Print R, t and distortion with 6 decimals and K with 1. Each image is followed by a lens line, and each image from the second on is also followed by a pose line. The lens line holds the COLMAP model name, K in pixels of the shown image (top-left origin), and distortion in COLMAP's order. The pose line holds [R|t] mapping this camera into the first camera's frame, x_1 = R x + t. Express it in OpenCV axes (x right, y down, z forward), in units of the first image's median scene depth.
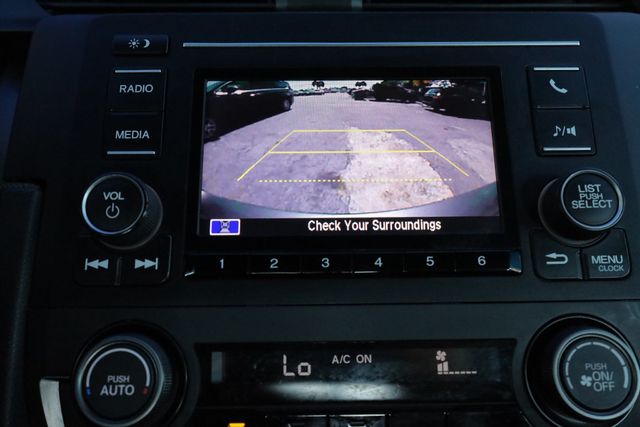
lens RADIAL K [[601.1, 0, 321.0], [0, 601.1, 211.7], [0, 0, 1]] dist [0.030383, 0.000000]
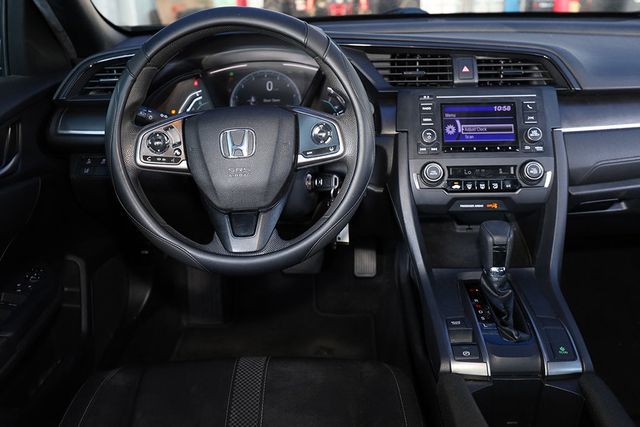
lens RADIAL K [[628.2, 0, 325.7], [0, 628.2, 209.4], [0, 0, 1]] dist [0.026257, 0.000000]
pose [[0.999401, -0.002702, -0.034504, -0.934519], [0.004919, 0.997915, 0.064357, 0.228131], [0.034258, -0.064488, 0.997330, -3.715985]]
